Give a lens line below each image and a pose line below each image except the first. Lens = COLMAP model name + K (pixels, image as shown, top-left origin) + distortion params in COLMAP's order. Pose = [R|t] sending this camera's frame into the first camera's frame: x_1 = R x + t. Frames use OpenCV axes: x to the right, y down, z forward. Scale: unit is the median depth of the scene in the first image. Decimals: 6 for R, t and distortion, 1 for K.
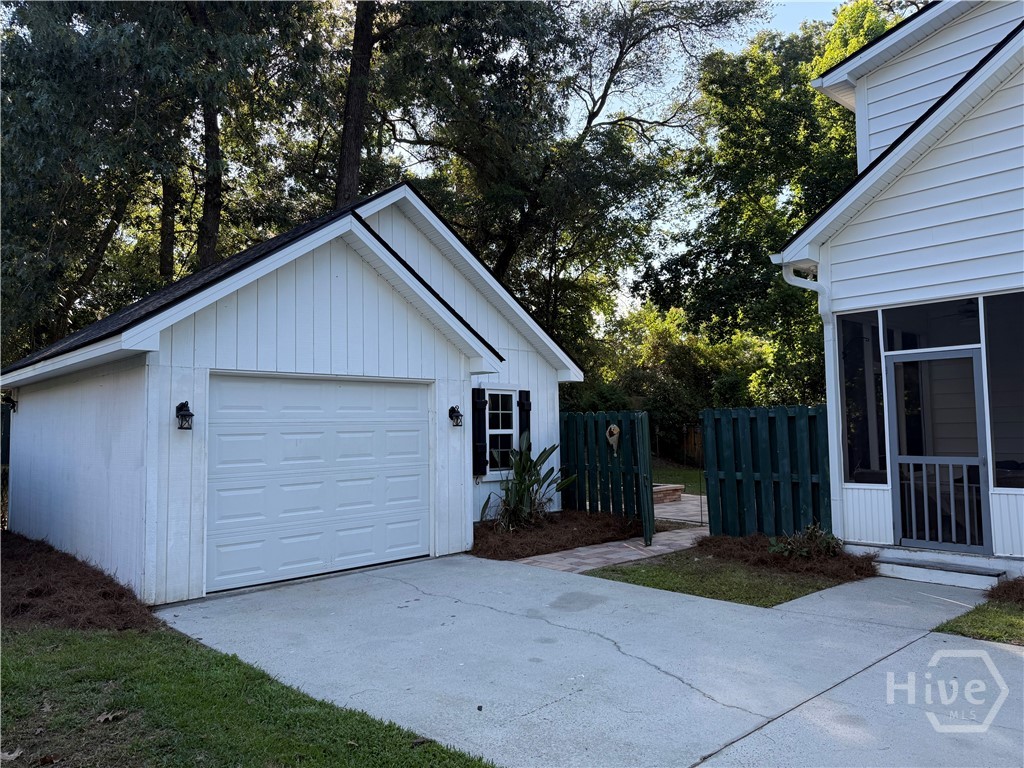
lens RADIAL K [[719.6, 0, 512.0], [0, 719.6, 384.0], [0, 0, 1]] dist [-0.007847, -0.005782]
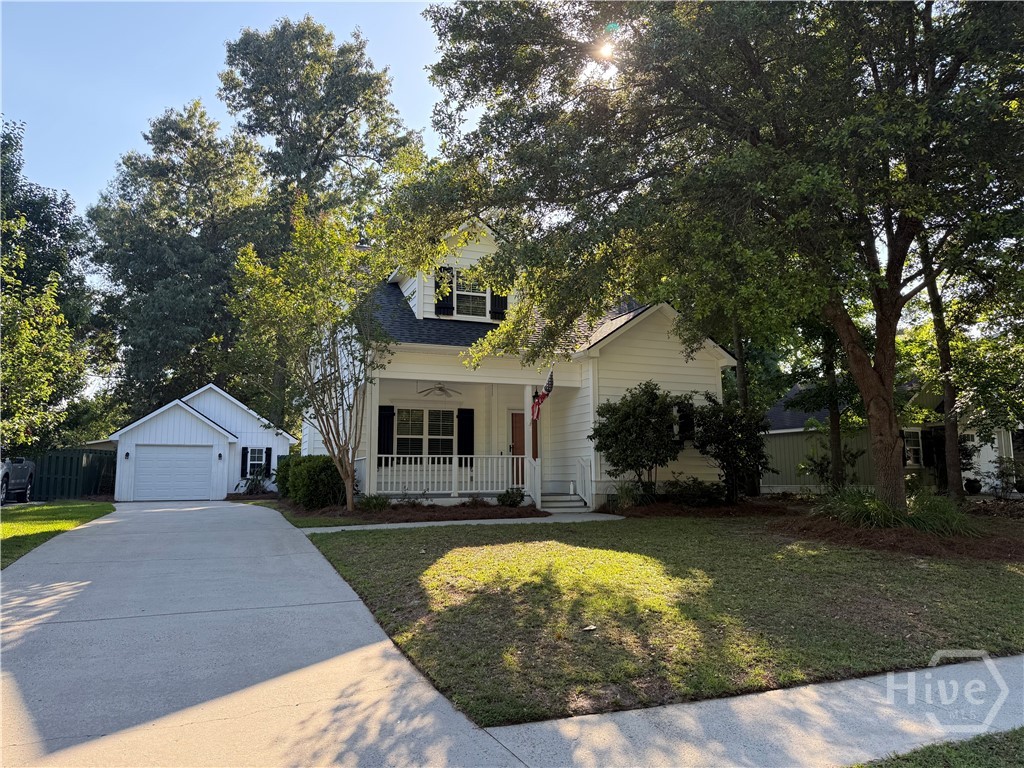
lens RADIAL K [[719.6, 0, 512.0], [0, 719.6, 384.0], [0, 0, 1]] dist [-0.007847, -0.005782]
pose [[0.937229, -0.031189, -0.347317, 1.908169], [0.009445, 0.997897, -0.064123, -0.050448], [0.348587, 0.056817, 0.935553, -1.308991]]
